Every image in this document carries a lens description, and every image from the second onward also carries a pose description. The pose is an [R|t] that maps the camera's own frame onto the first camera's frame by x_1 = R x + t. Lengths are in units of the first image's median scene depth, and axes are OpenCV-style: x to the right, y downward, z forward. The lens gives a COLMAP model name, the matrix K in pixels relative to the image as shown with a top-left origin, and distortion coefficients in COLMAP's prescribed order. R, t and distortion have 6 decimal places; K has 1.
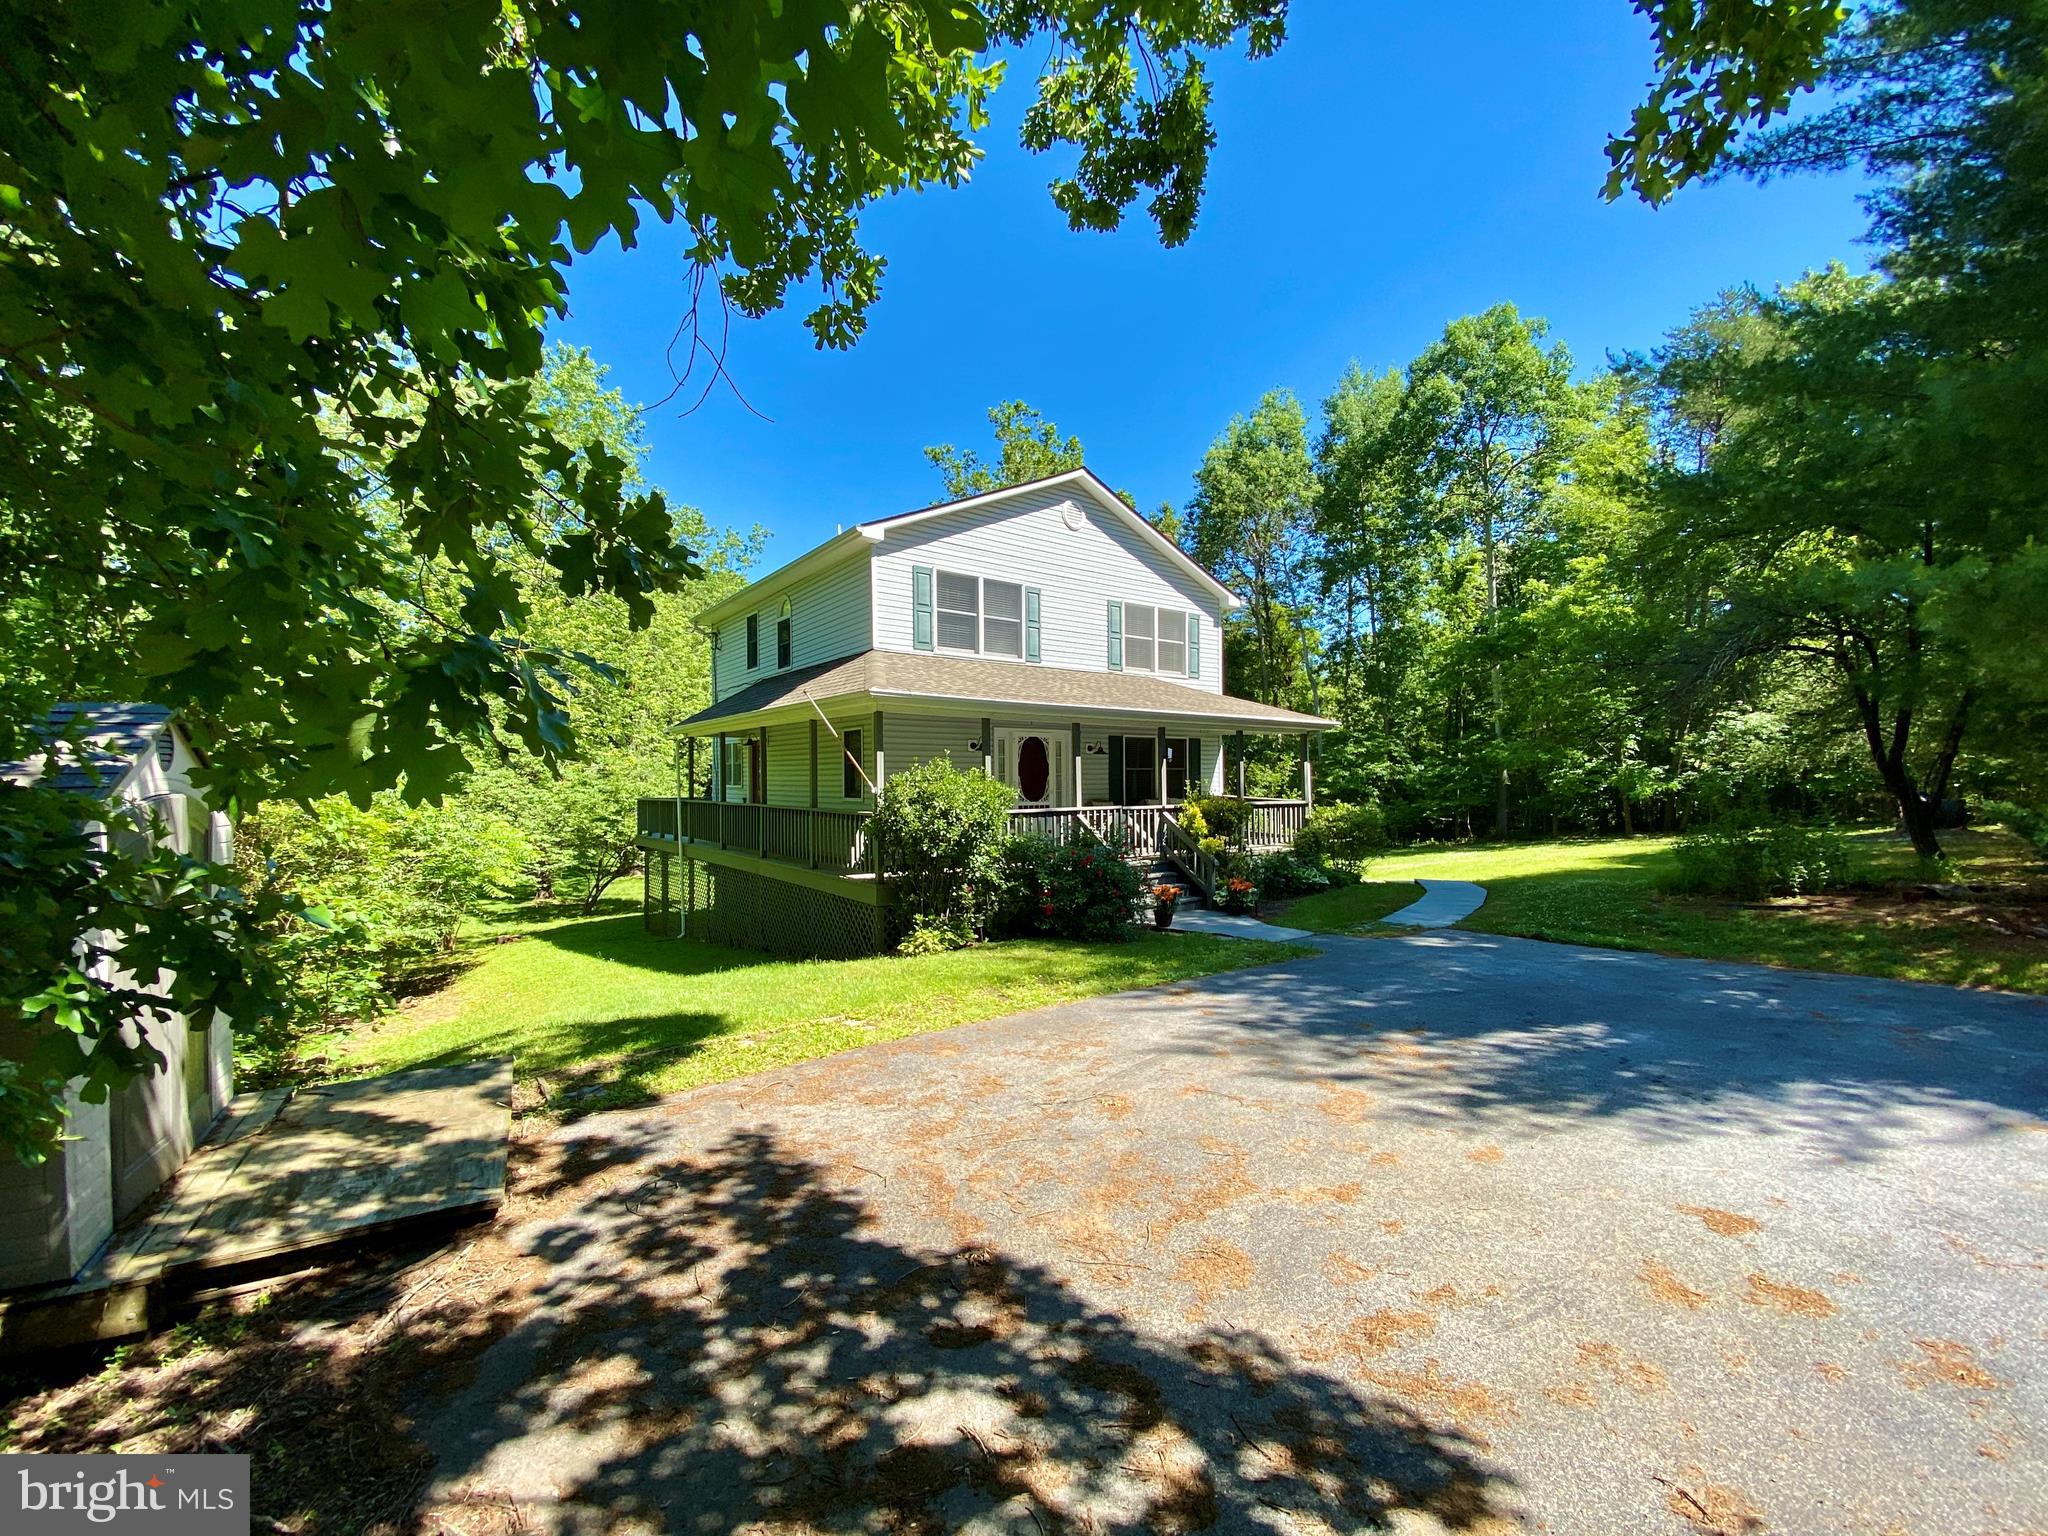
lens RADIAL K [[826.3, 0, 1024.3], [0, 826.3, 775.2], [0, 0, 1]] dist [0.038402, -0.030720]
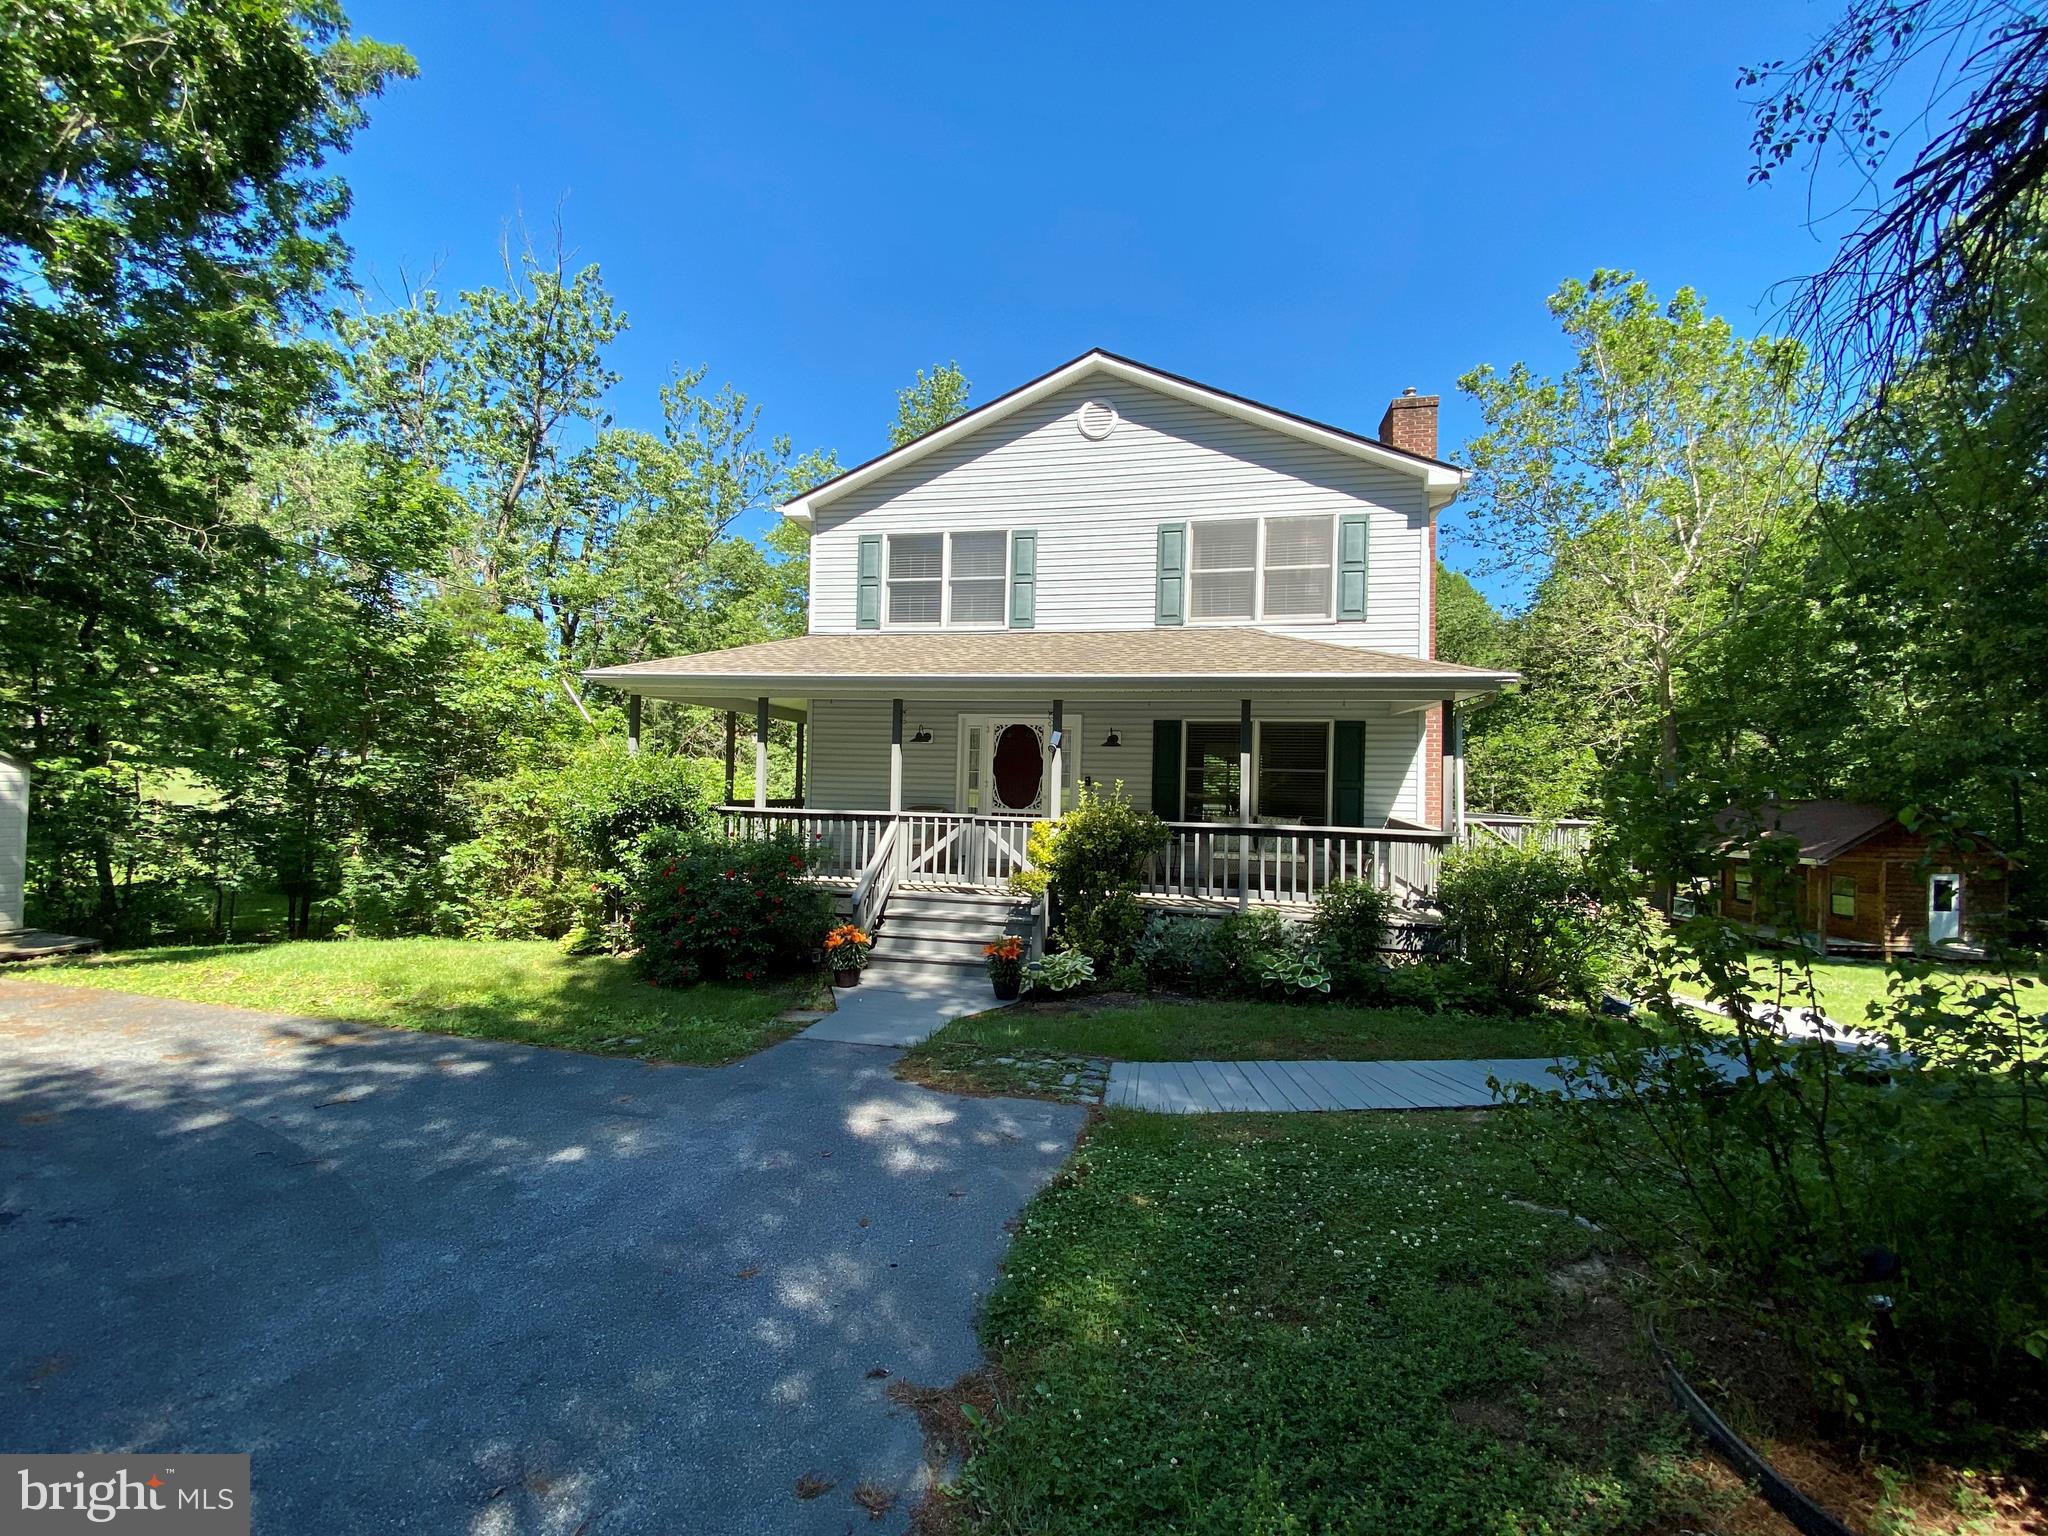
lens RADIAL K [[819.4, 0, 1020.4], [0, 819.4, 784.4], [0, 0, 1]] dist [0.013554, -0.016764]
pose [[0.654876, 0.015254, -0.755583, 0.600411], [-0.025636, 0.999669, -0.002037, 0.010797], [0.755302, 0.020704, 0.655050, 0.514276]]
